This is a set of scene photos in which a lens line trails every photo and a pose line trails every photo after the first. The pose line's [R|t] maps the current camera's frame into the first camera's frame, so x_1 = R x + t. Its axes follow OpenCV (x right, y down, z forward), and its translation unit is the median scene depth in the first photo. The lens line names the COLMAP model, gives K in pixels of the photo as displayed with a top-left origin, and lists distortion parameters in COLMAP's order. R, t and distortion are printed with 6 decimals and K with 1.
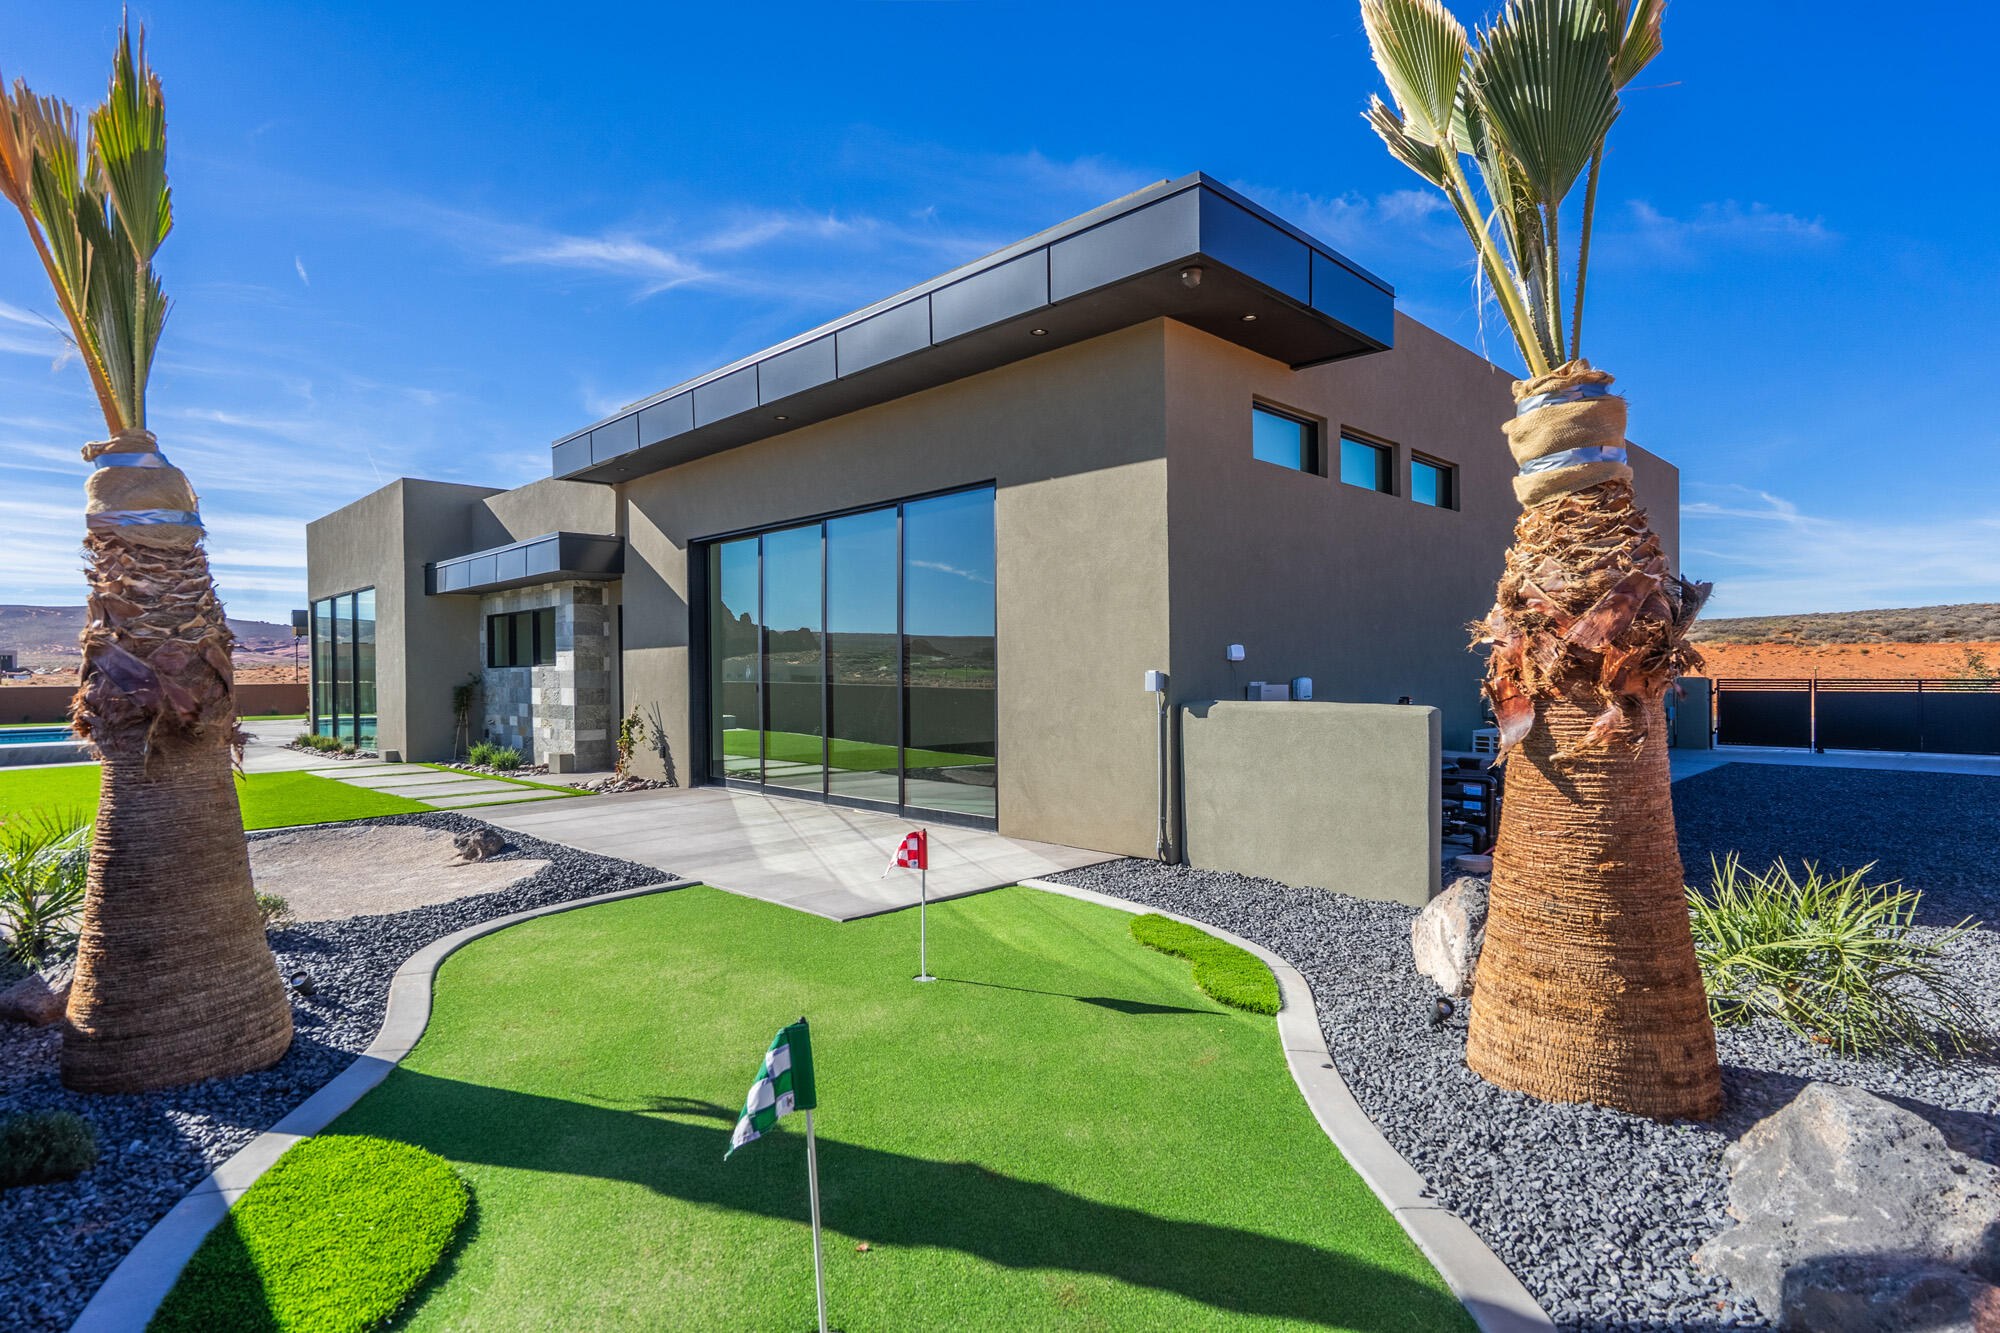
lens RADIAL K [[954.7, 0, 1088.9], [0, 954.7, 678.1], [0, 0, 1]] dist [0.000507, 0.000569]
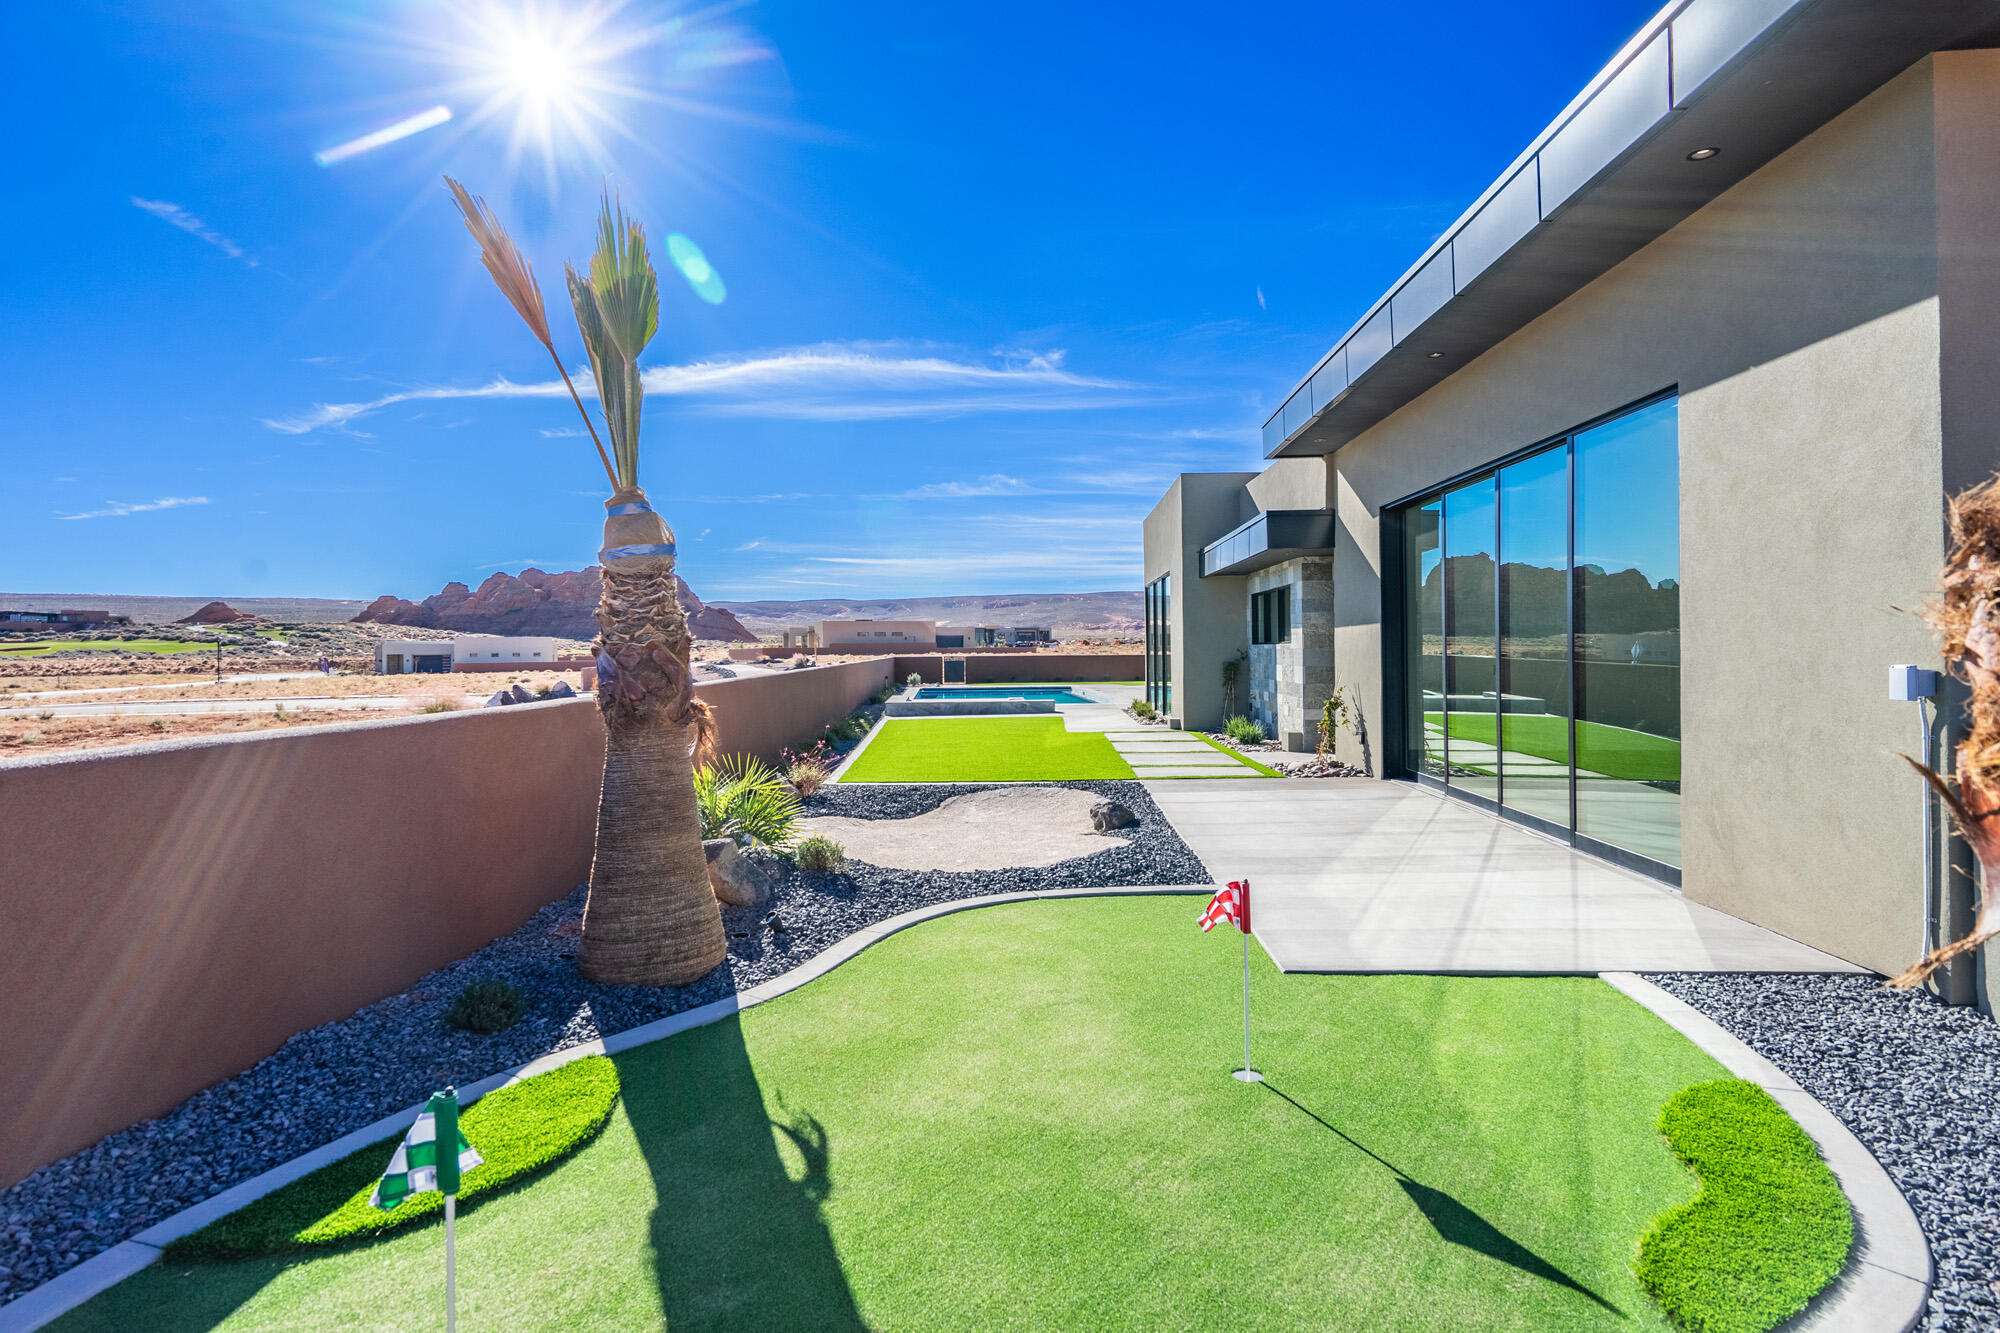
lens RADIAL K [[1046.3, 0, 1085.6], [0, 1046.3, 637.5], [0, 0, 1]] dist [-0.000518, 0.001047]
pose [[0.668782, -0.001270, -0.743457, 0.196312], [-0.006872, 0.999945, -0.007890, -0.015258], [0.743427, 0.010386, 0.668737, 0.184180]]
